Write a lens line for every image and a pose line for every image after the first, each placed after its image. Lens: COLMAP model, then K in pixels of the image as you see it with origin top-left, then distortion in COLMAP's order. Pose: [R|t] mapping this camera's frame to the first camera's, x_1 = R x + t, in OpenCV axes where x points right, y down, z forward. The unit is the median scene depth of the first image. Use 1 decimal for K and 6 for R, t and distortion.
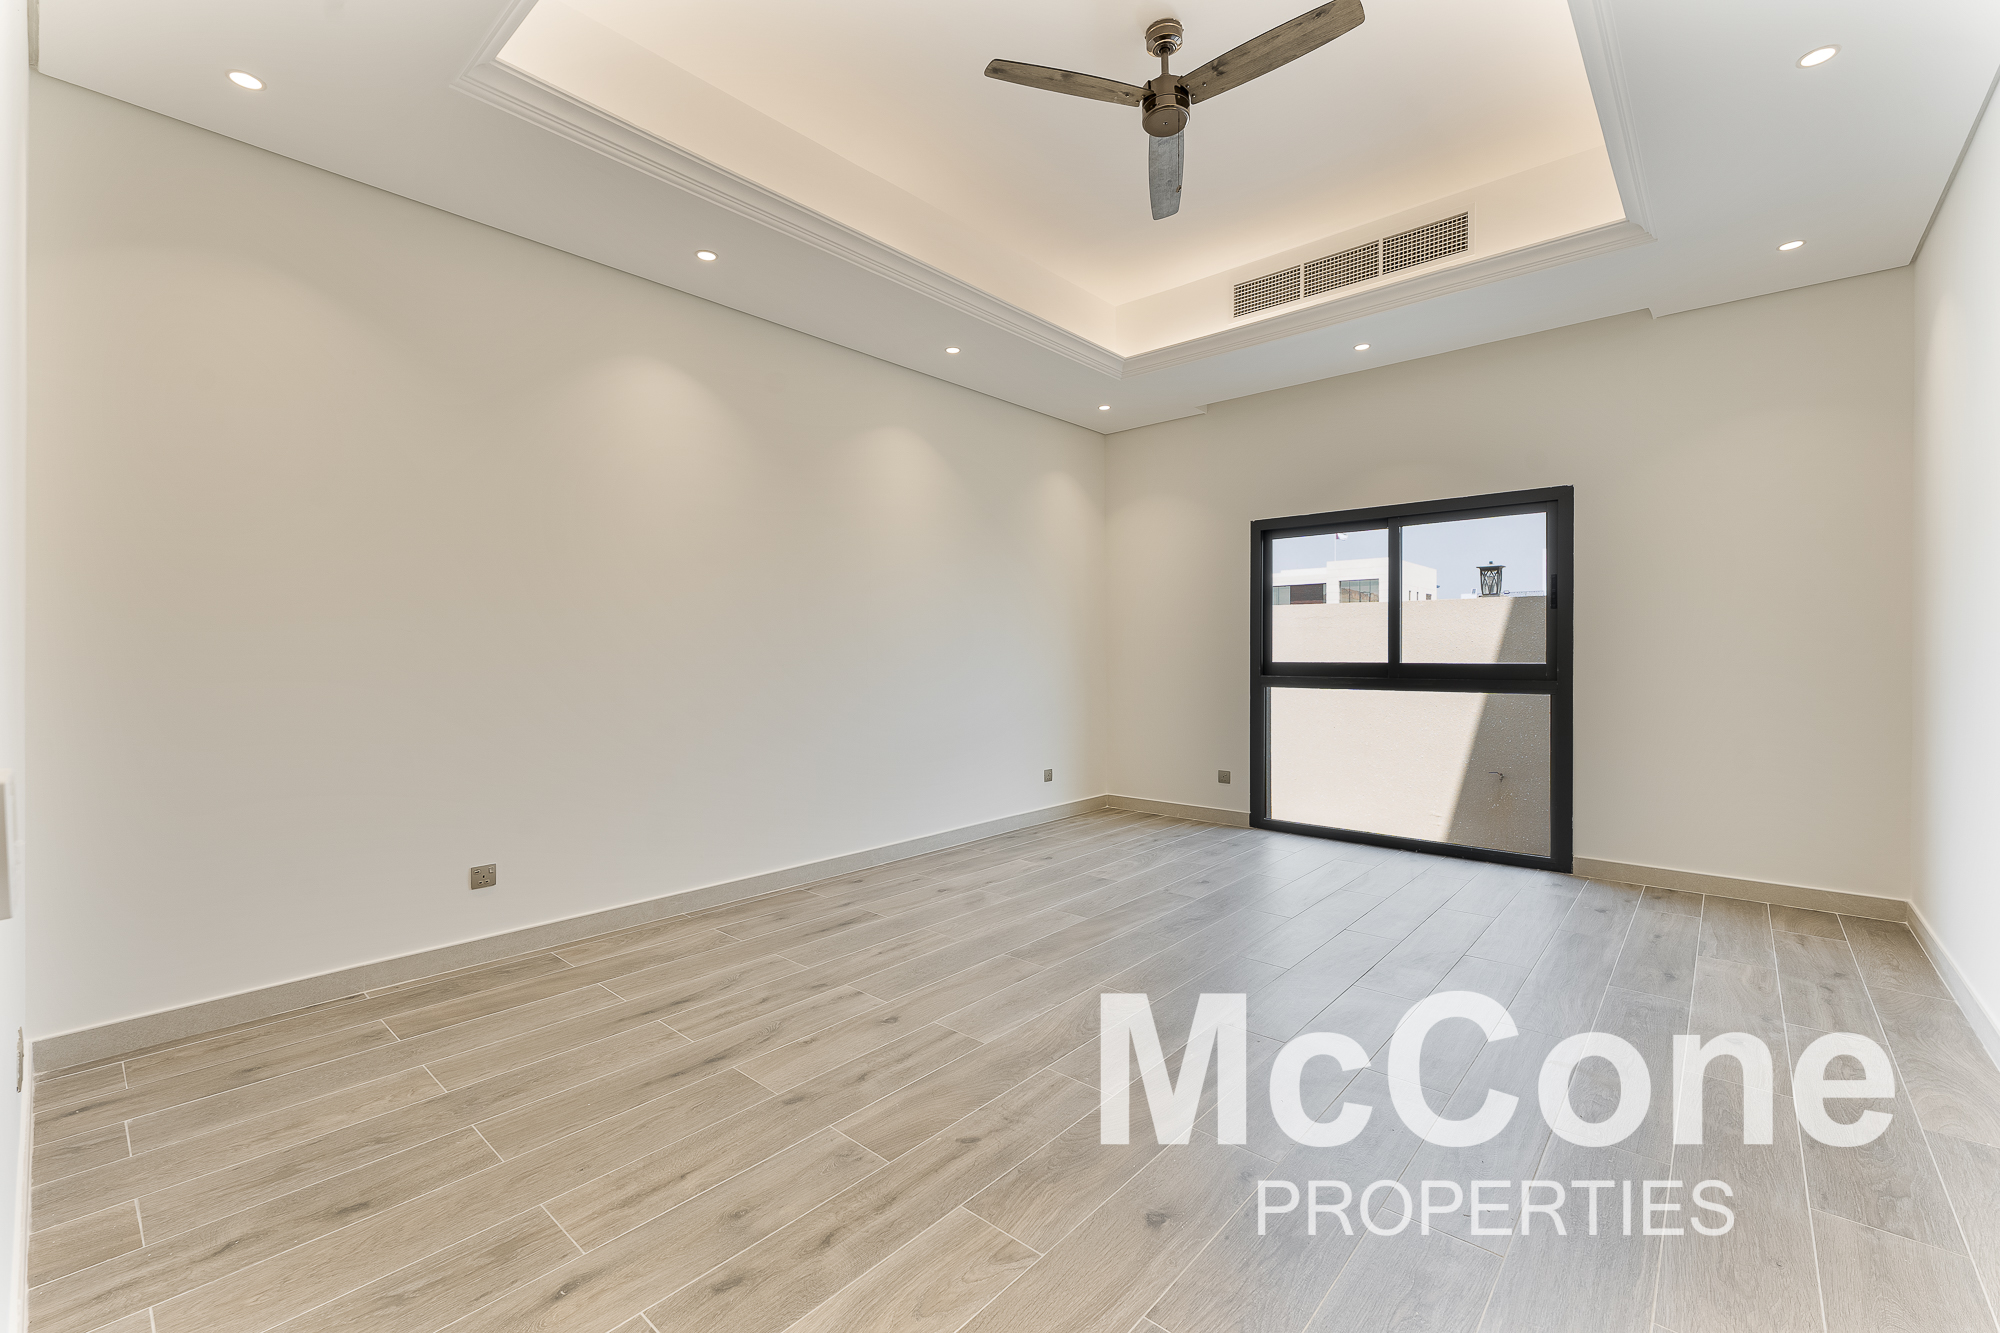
lens RADIAL K [[847.8, 0, 1005.7], [0, 847.8, 660.1], [0, 0, 1]] dist [0.002035, 0.000271]
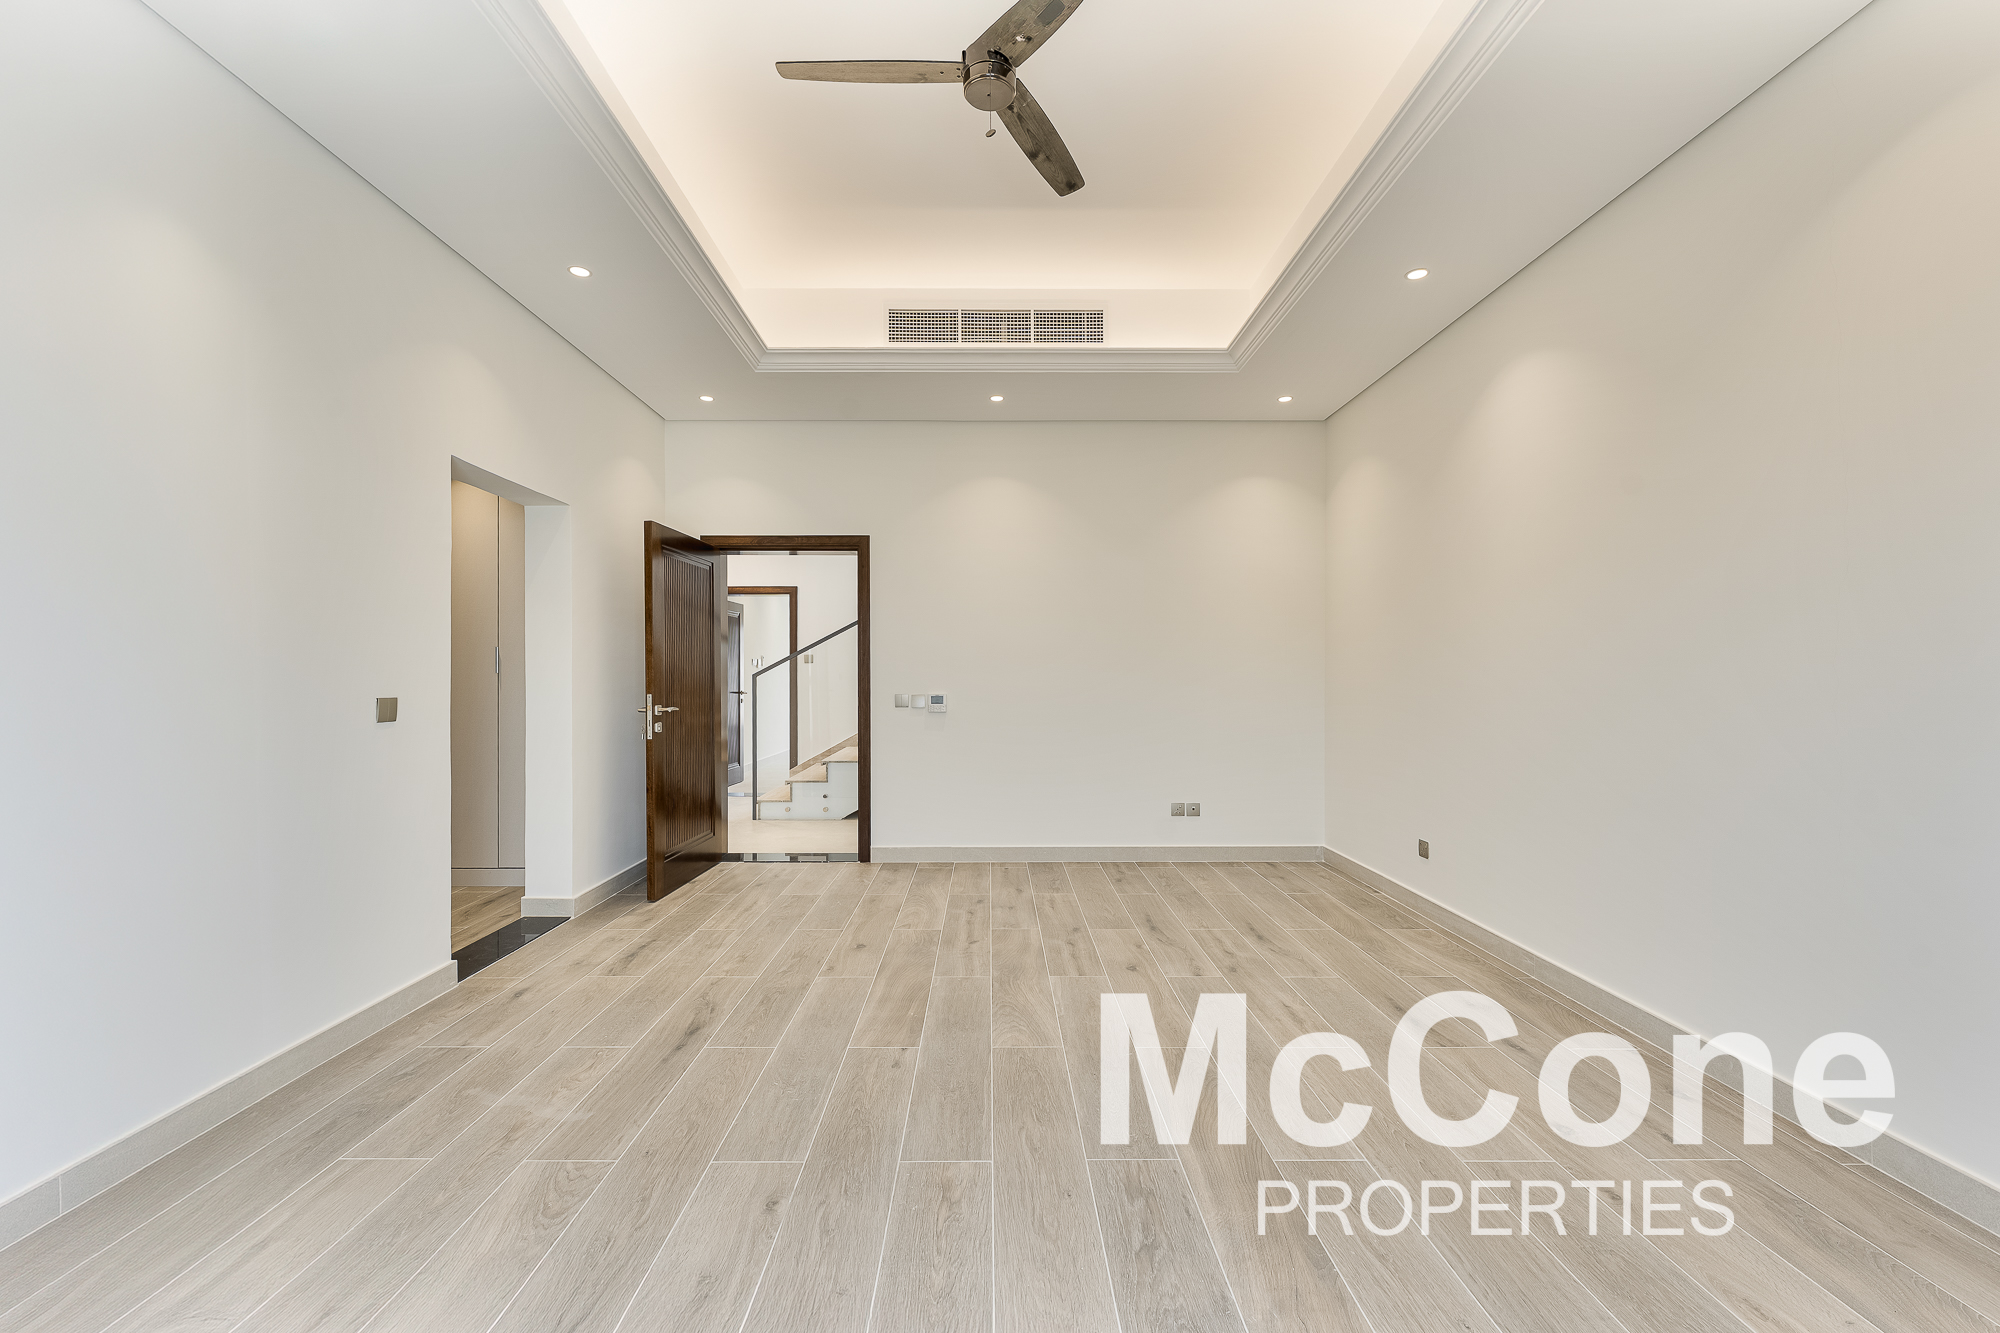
lens RADIAL K [[828.0, 0, 1004.3], [0, 828.0, 669.0], [0, 0, 1]] dist [0.000217, 0.000045]
pose [[-0.755426, -0.003141, -0.655227, 0.888518], [-0.004146, 0.999991, -0.000014, -0.019693], [0.655221, 0.002706, -0.755432, 1.970671]]
